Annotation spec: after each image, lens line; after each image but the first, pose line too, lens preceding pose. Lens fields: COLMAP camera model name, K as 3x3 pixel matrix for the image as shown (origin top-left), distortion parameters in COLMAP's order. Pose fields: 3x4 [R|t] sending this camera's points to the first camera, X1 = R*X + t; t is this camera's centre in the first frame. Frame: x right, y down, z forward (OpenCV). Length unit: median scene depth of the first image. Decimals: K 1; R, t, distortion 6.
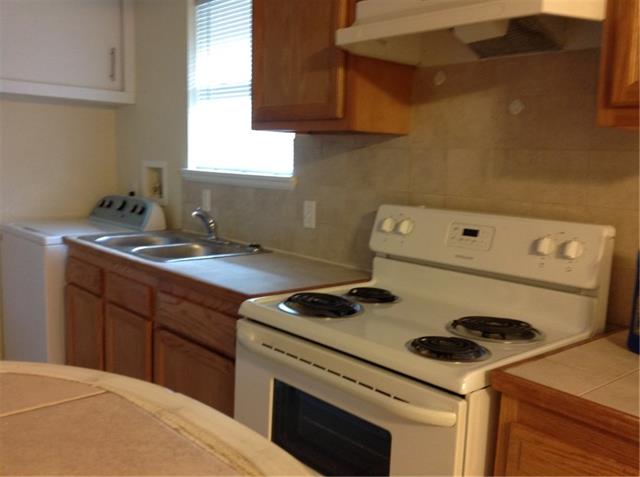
lens RADIAL K [[611.6, 0, 317.1], [0, 611.6, 236.7], [0, 0, 1]] dist [0.143532, -0.294969]
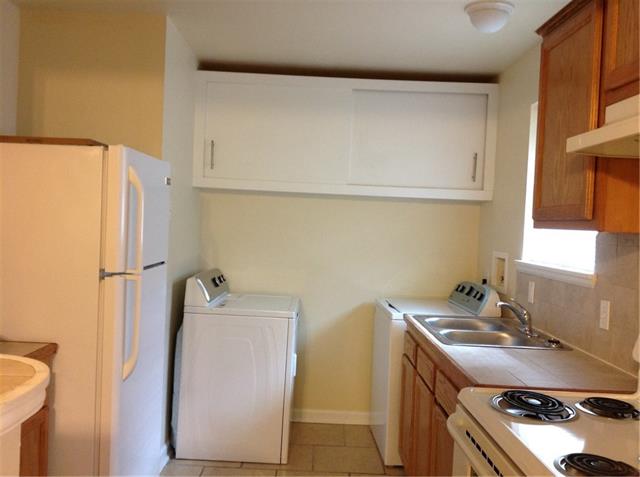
lens RADIAL K [[611.6, 0, 317.1], [0, 611.6, 236.7], [0, 0, 1]] dist [0.143532, -0.294969]
pose [[0.742254, 0.007593, -0.670075, 0.271159], [-0.093945, 0.991240, -0.092832, -0.022469], [0.663501, 0.131855, 0.736465, -0.016225]]
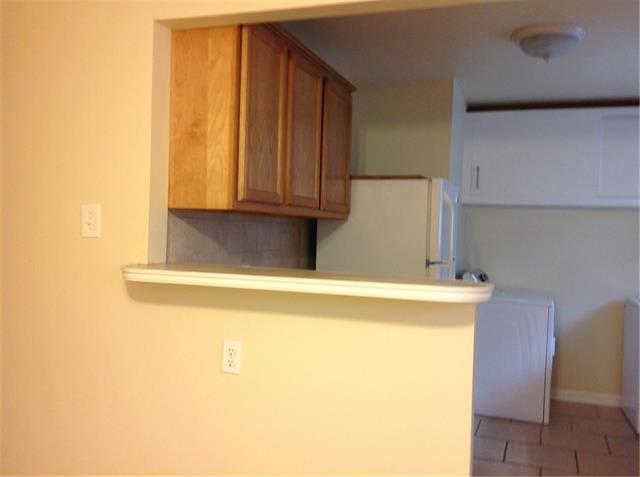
lens RADIAL K [[635.1, 0, 308.2], [0, 635.1, 239.8], [0, 0, 1]] dist [0.150484, -0.278156]
pose [[0.474651, -0.013514, -0.880070, 0.530067], [-0.118203, 0.989846, -0.078951, 0.061088], [0.872201, 0.141501, 0.468234, -0.412981]]
